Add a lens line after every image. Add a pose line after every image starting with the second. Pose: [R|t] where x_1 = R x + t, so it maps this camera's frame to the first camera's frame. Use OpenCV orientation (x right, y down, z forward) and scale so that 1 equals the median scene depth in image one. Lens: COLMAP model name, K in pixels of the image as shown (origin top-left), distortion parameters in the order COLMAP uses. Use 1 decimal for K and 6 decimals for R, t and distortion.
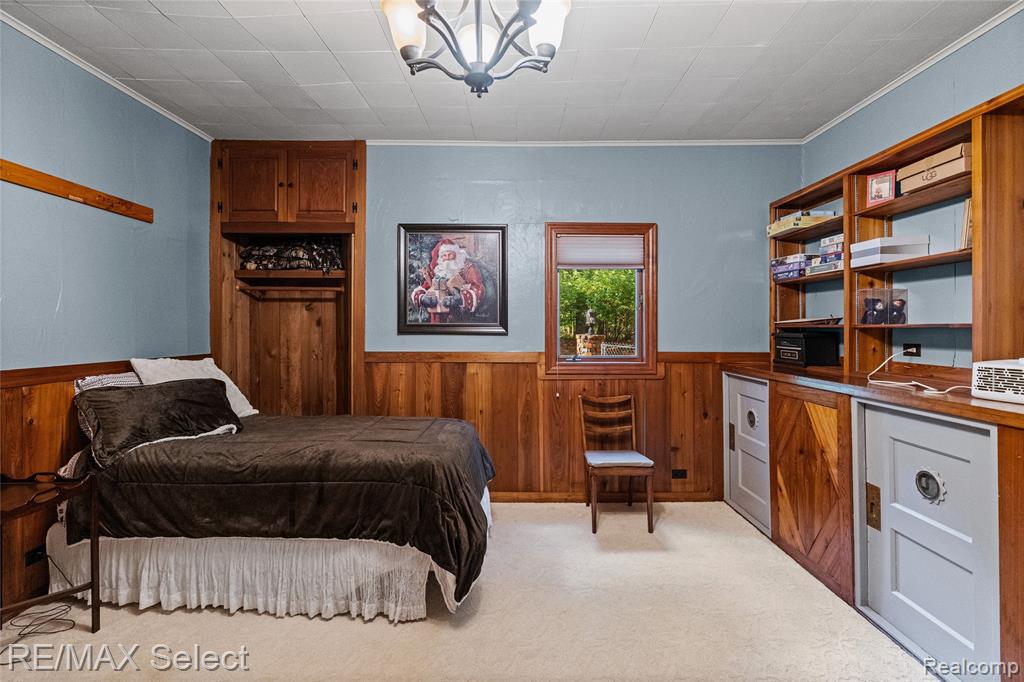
lens RADIAL K [[473.6, 0, 508.4], [0, 473.6, 309.5], [0, 0, 1]] dist [-0.032147, 0.012285]
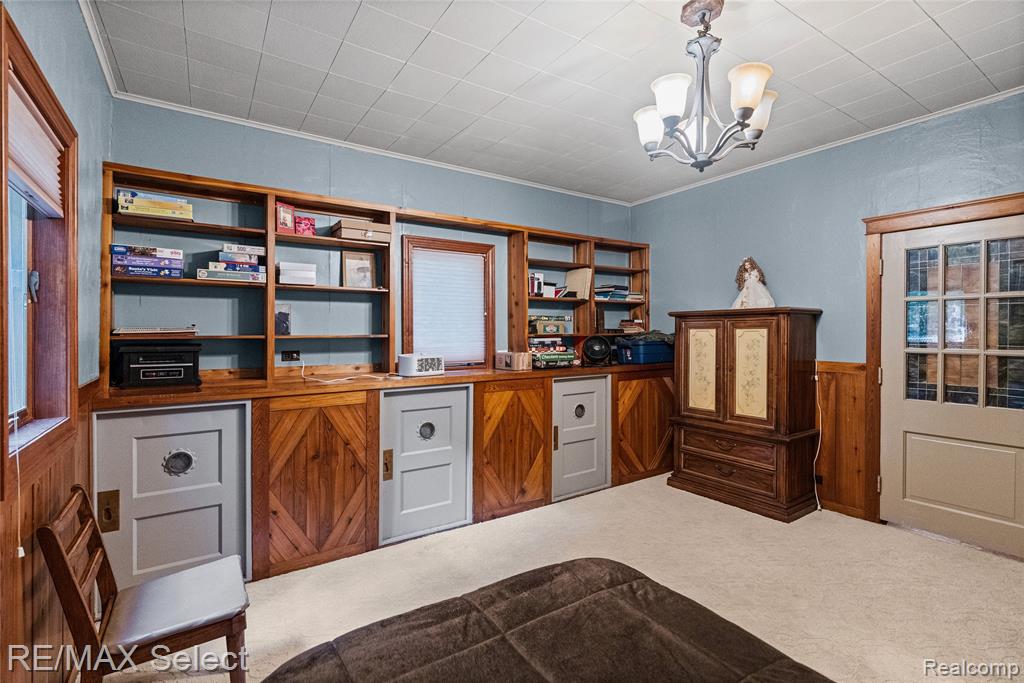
lens RADIAL K [[469.2, 0, 515.1], [0, 469.2, 327.8], [0, 0, 1]] dist [-0.014253, 0.006413]
pose [[-0.577499, 0.008820, 0.816344, -0.494015], [-0.027543, 0.999162, -0.030280, 0.033922], [-0.815926, -0.039971, -0.576772, 1.253805]]
